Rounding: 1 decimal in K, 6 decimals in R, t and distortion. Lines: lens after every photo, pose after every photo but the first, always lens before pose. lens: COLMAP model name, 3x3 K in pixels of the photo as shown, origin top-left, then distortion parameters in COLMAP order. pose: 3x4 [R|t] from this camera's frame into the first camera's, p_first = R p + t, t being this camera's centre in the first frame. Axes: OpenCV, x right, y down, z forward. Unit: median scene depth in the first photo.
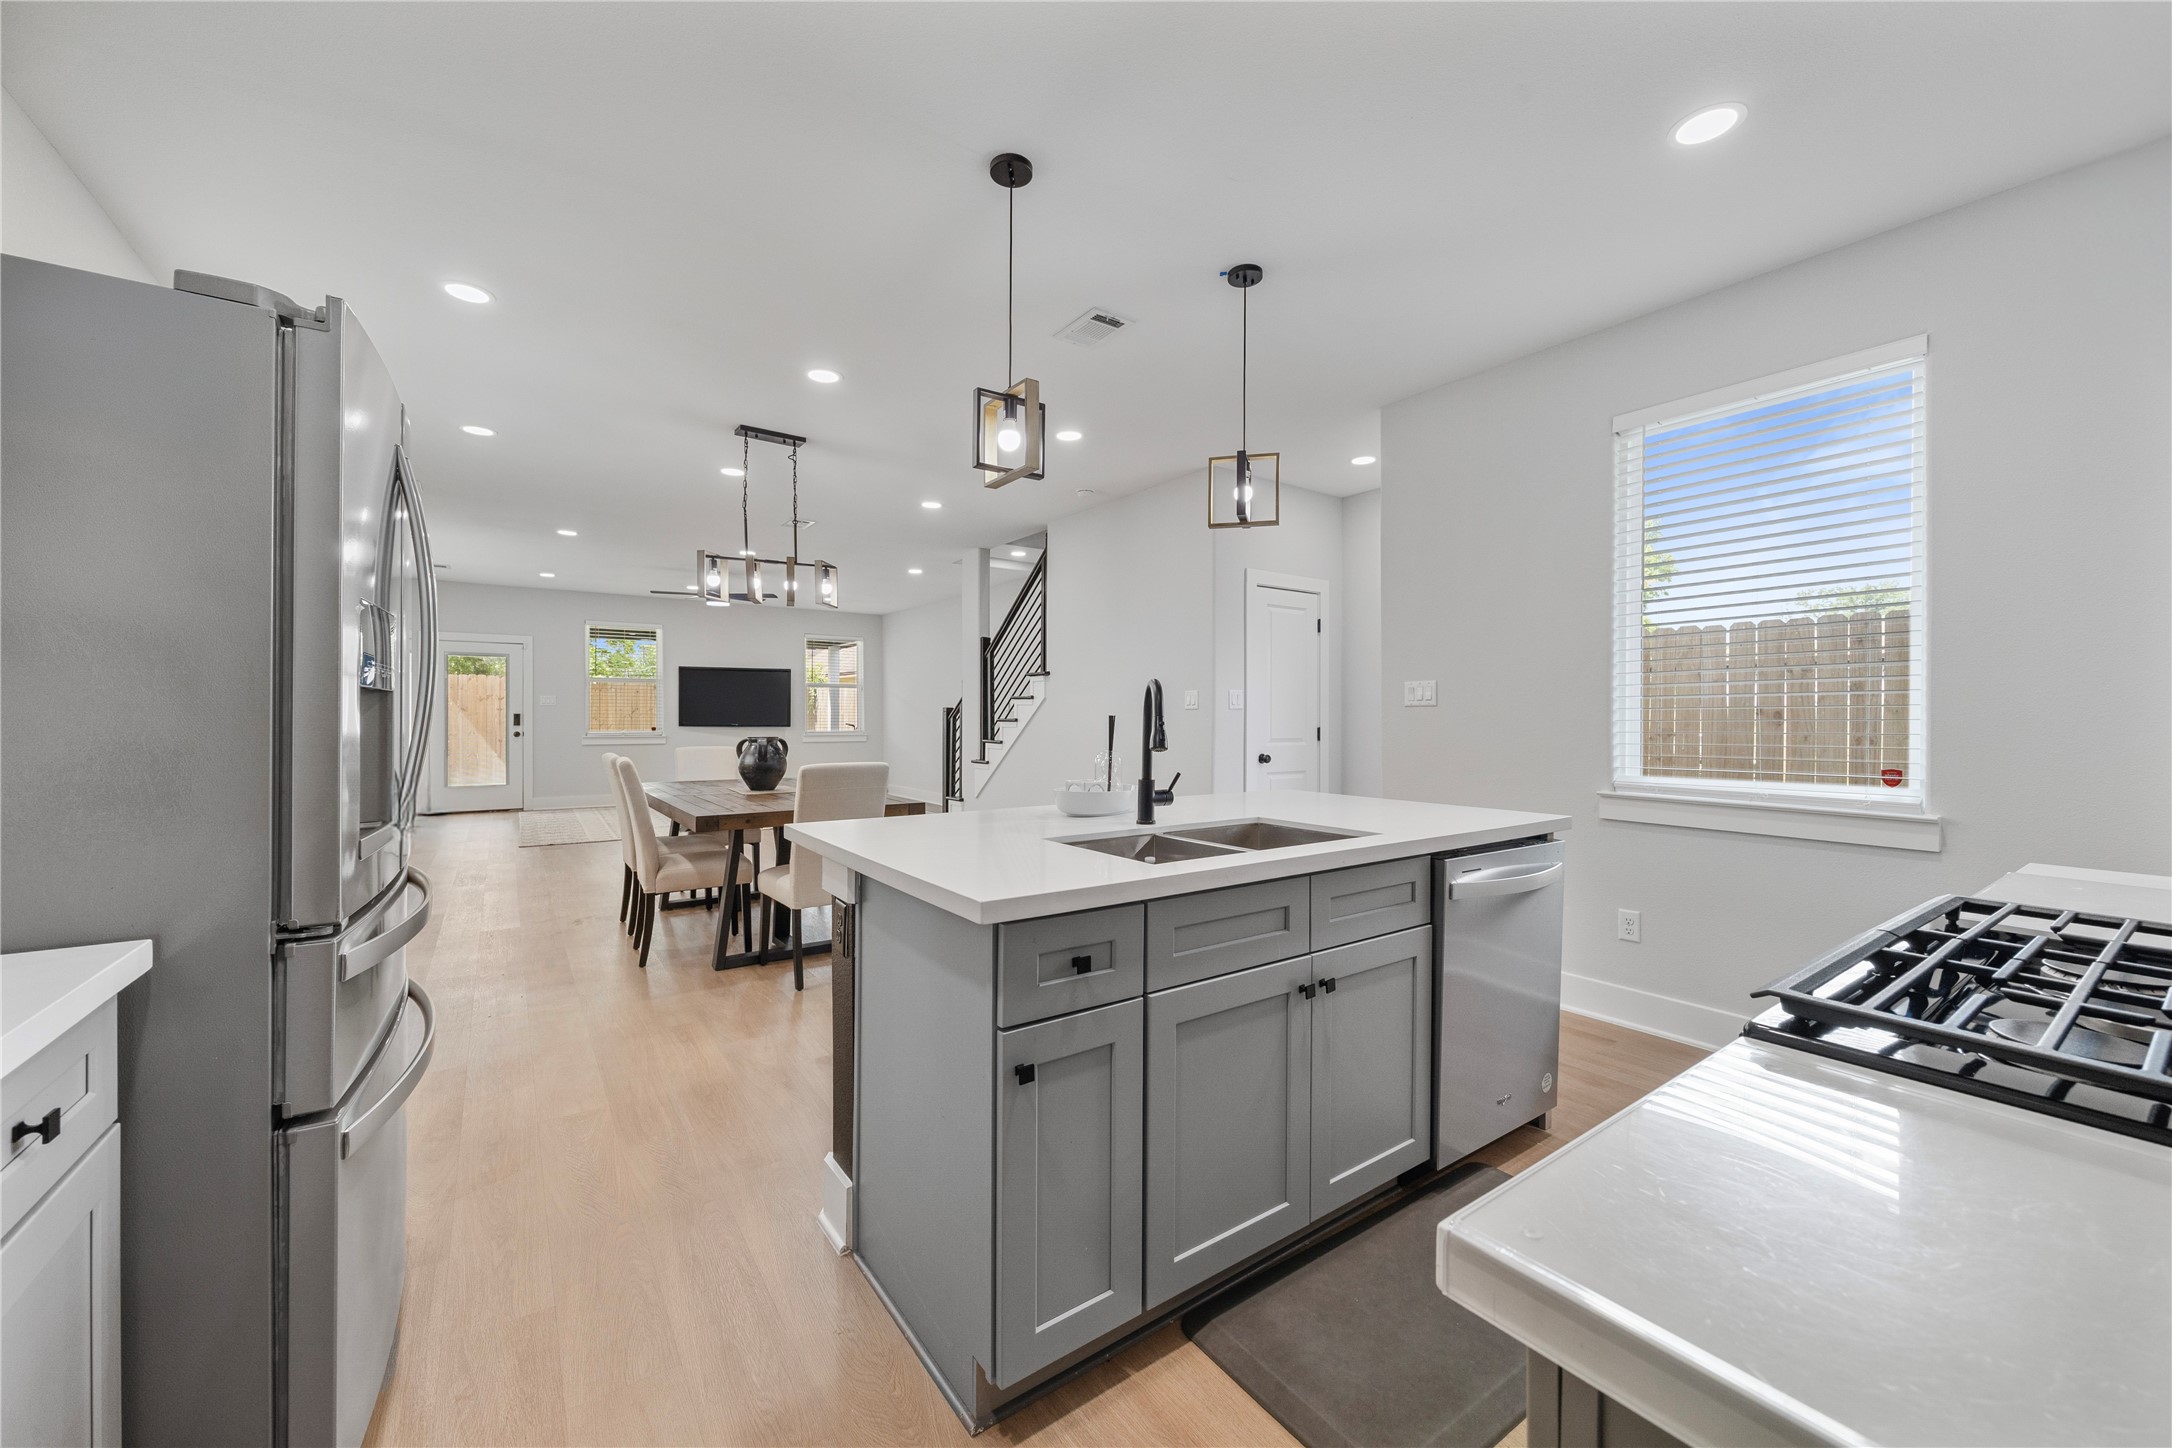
lens RADIAL K [[826.9, 0, 1085.9], [0, 826.9, 716.0], [0, 0, 1]] dist [-0.006896, 0.004346]
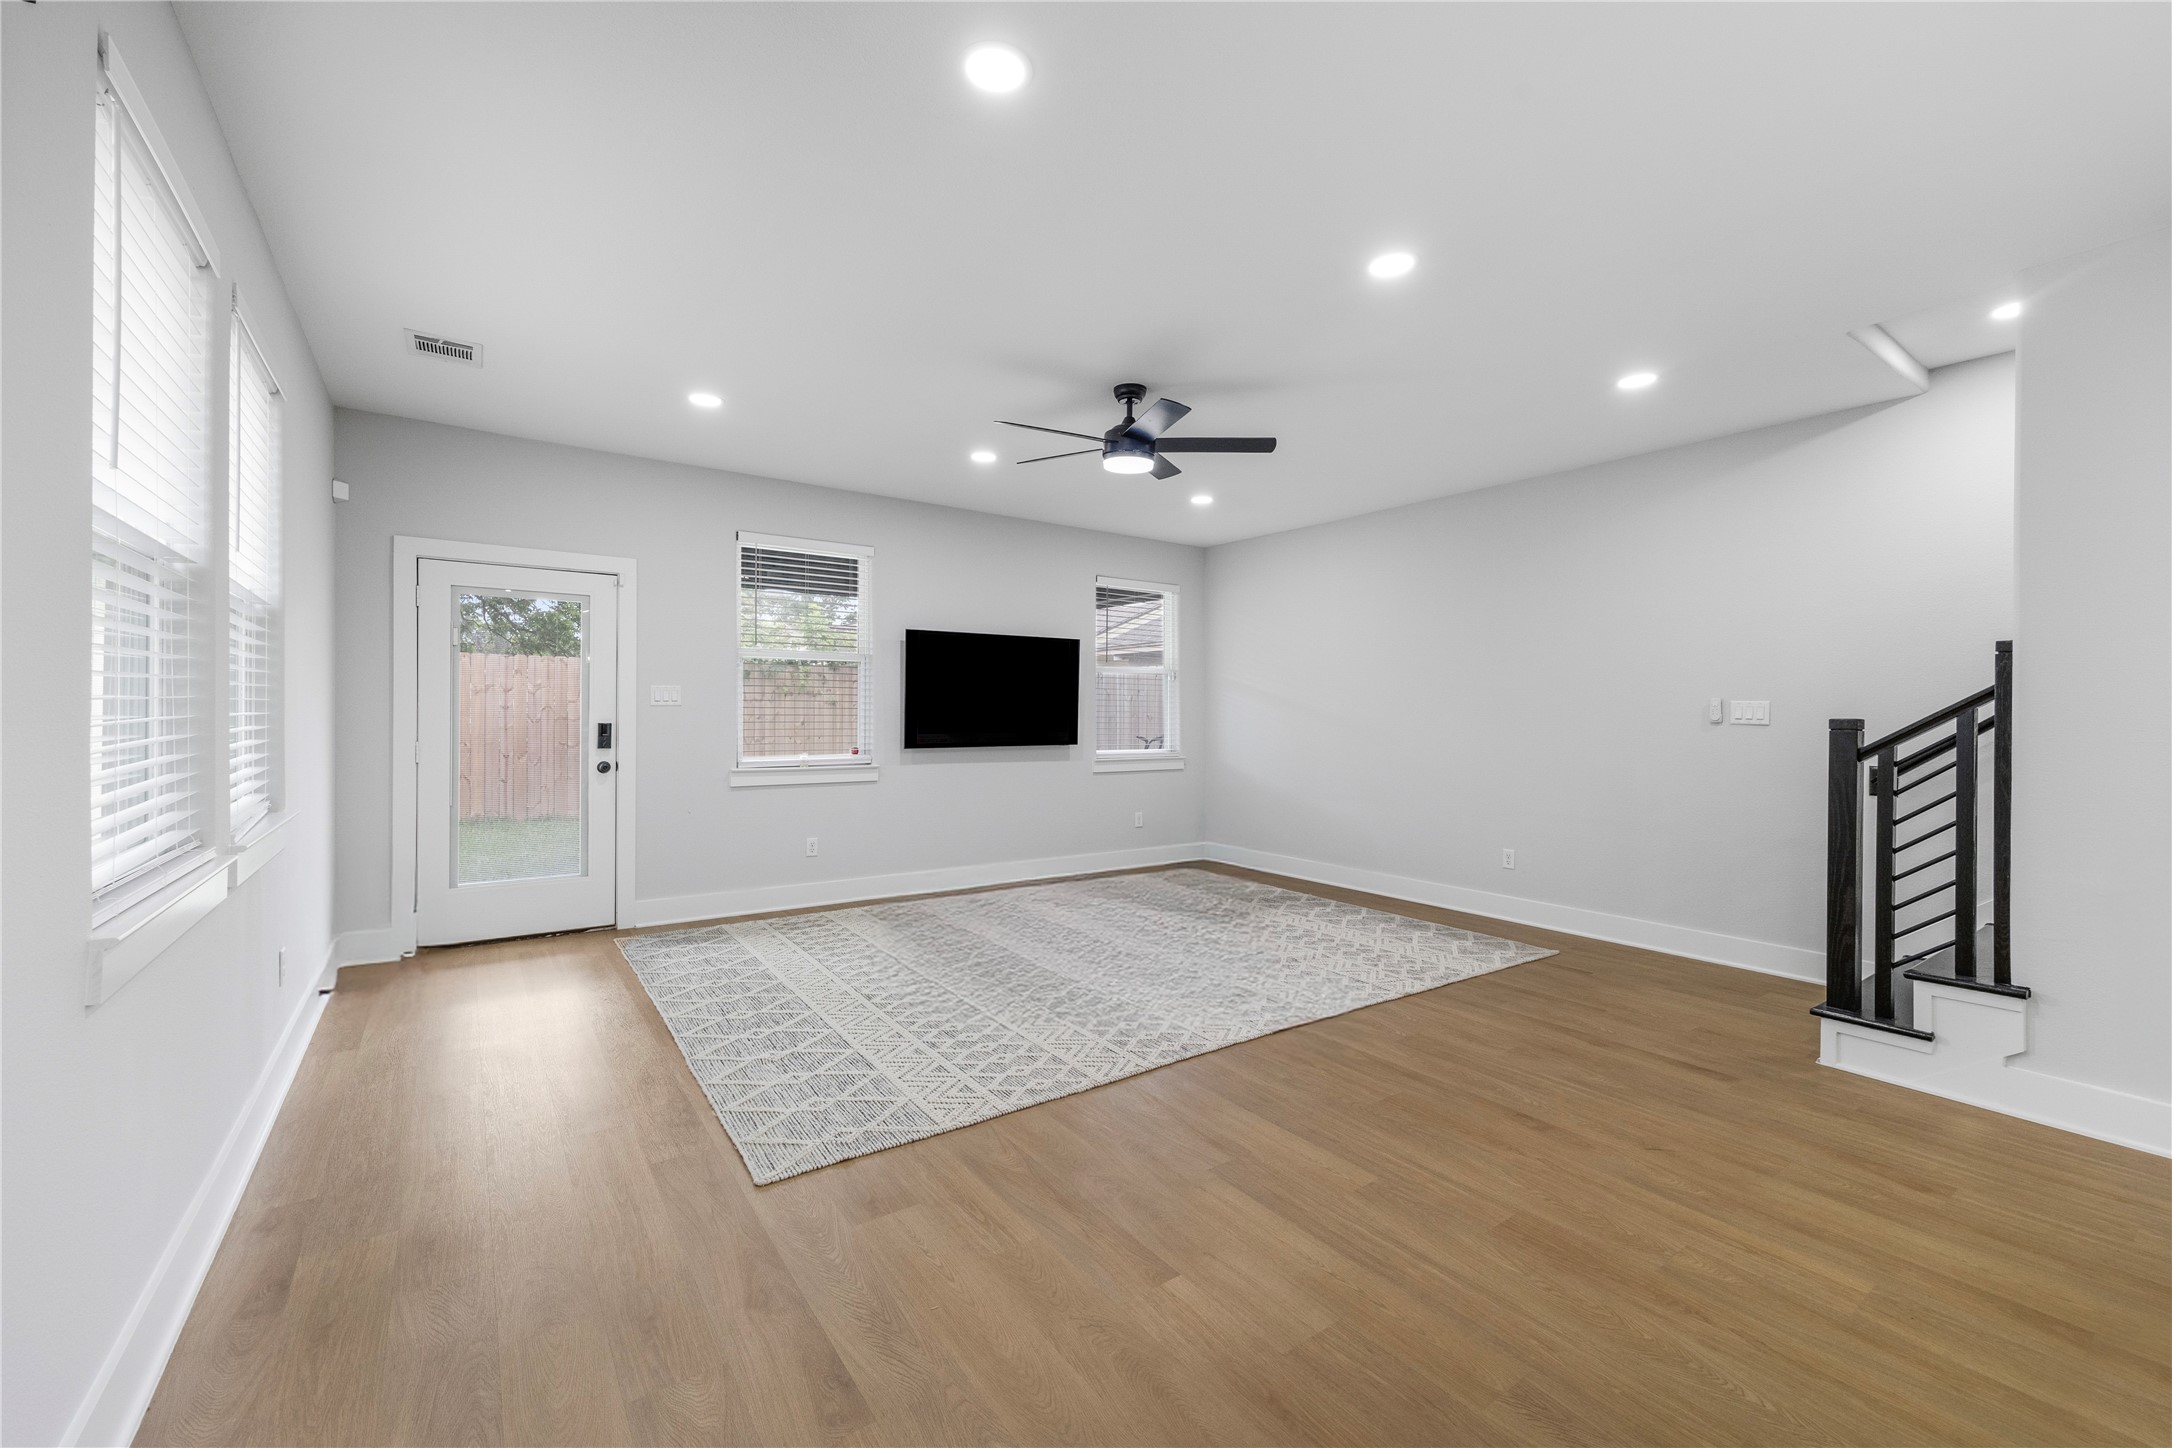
lens RADIAL K [[874.6, 0, 1095.3], [0, 874.6, 722.0], [0, 0, 1]] dist [0.003072, -0.000279]
pose [[0.999896, 0.004834, 0.013563, -0.433759], [-0.004959, 0.999946, 0.009170, -0.009805], [-0.013518, -0.009236, 0.999866, 0.519365]]
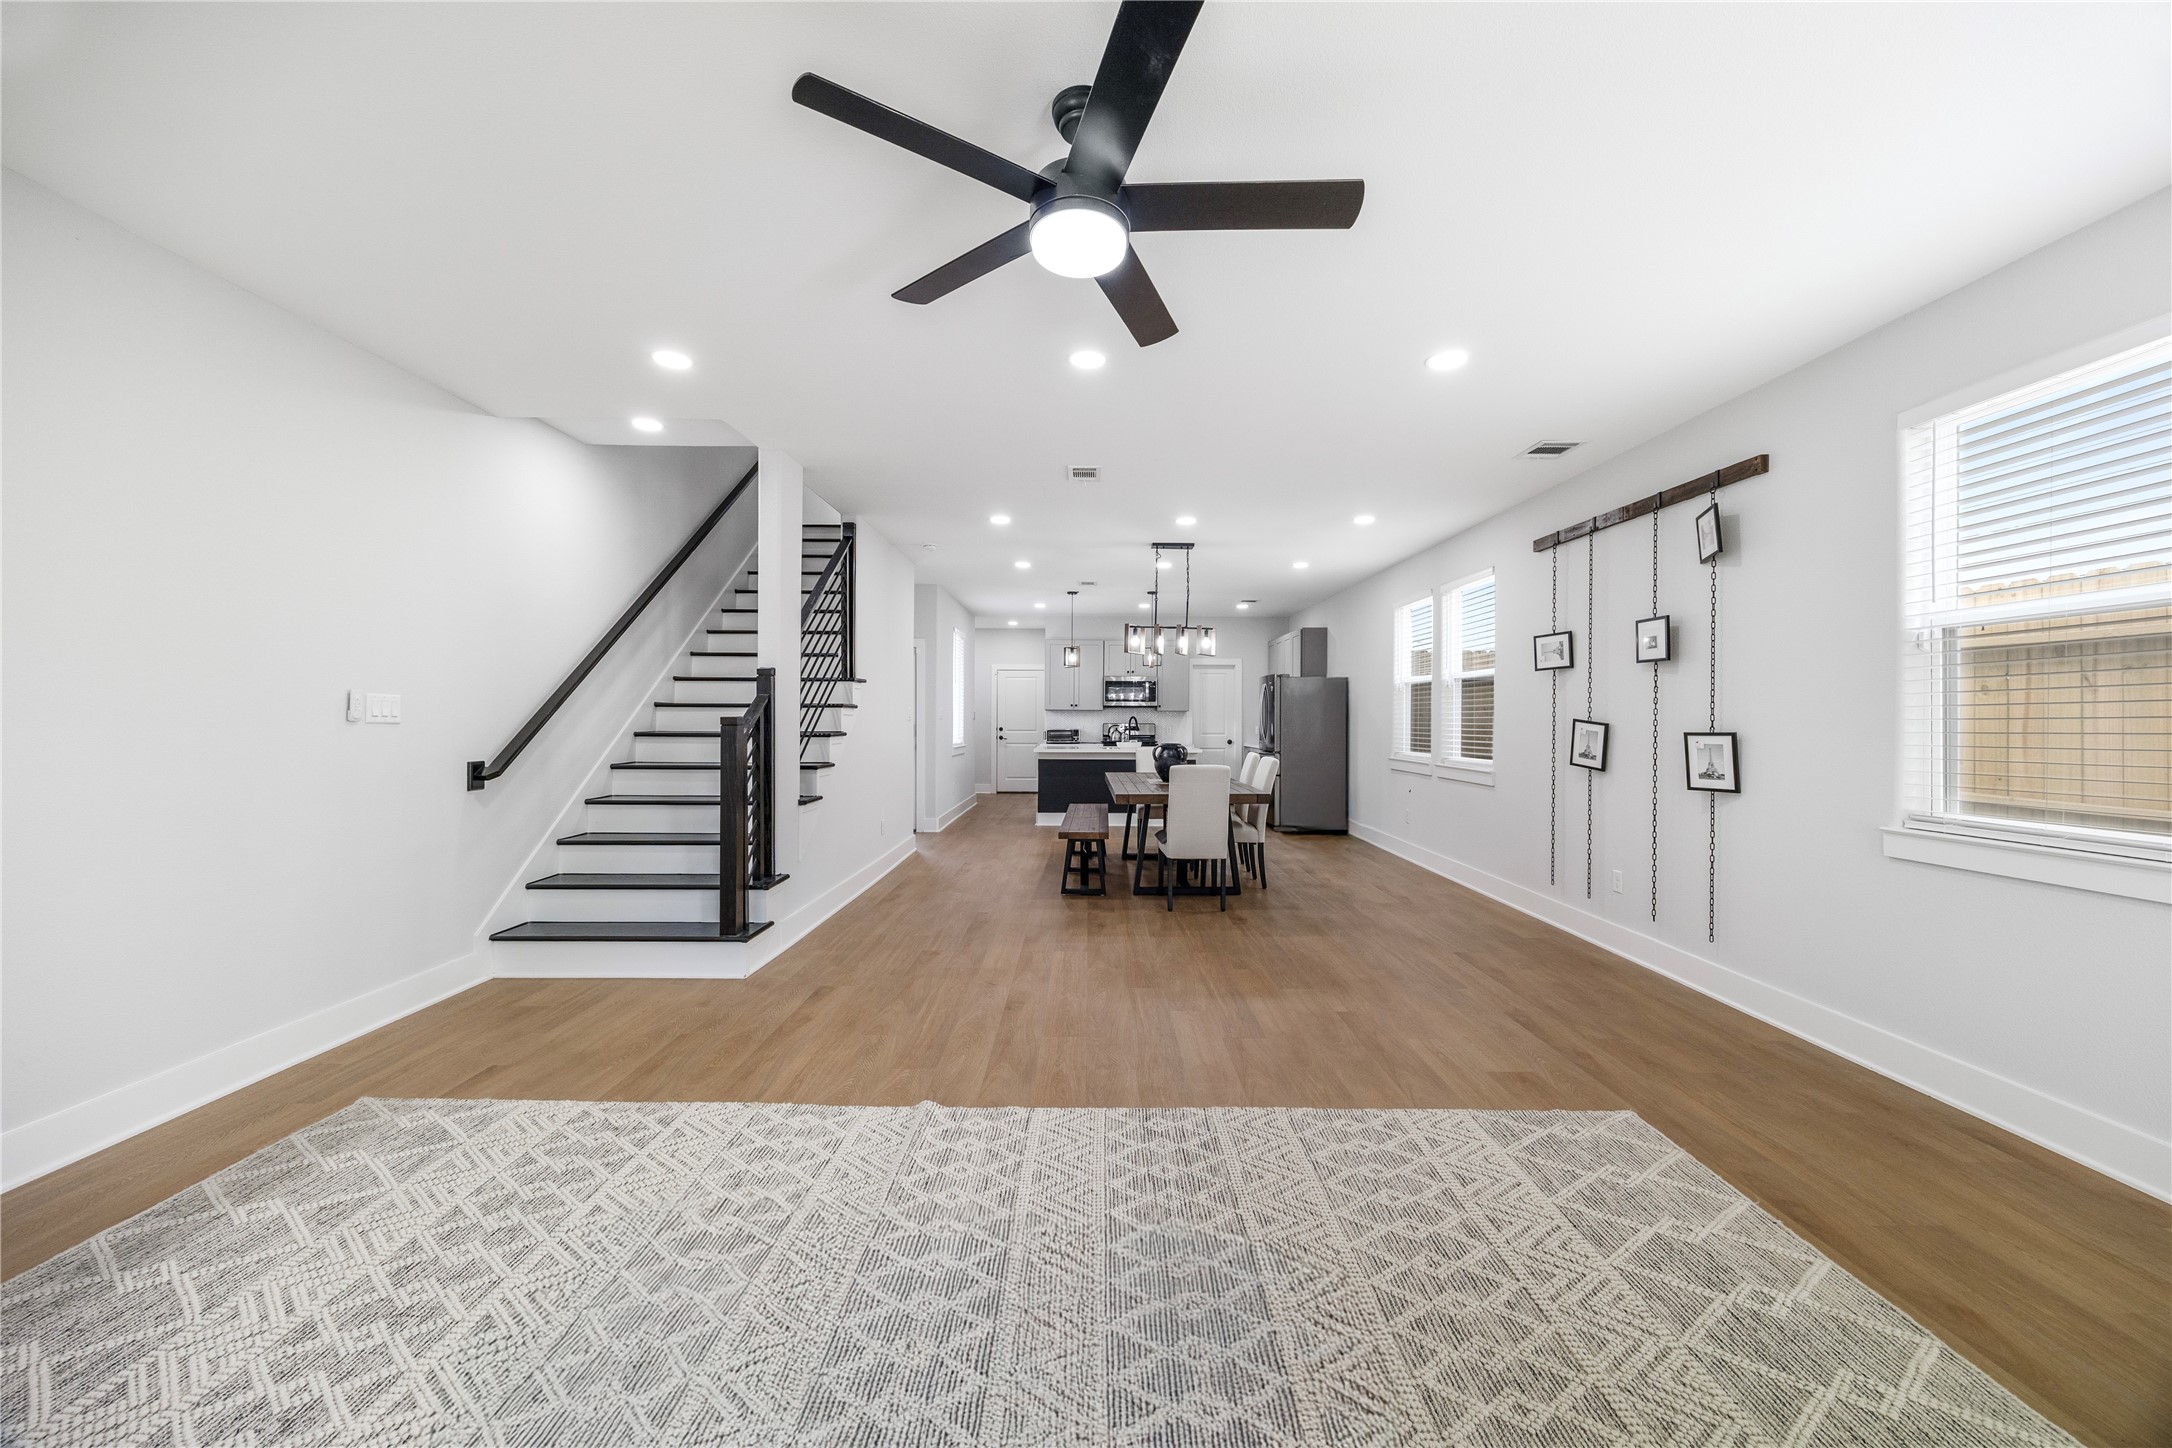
lens RADIAL K [[826.9, 0, 1085.9], [0, 826.9, 716.0], [0, 0, 1]] dist [-0.006896, 0.004346]
pose [[-0.815956, -0.005727, 0.578085, -0.532135], [-0.005456, 0.999983, 0.002205, -0.011481], [-0.578088, -0.001355, -0.815973, 1.088793]]
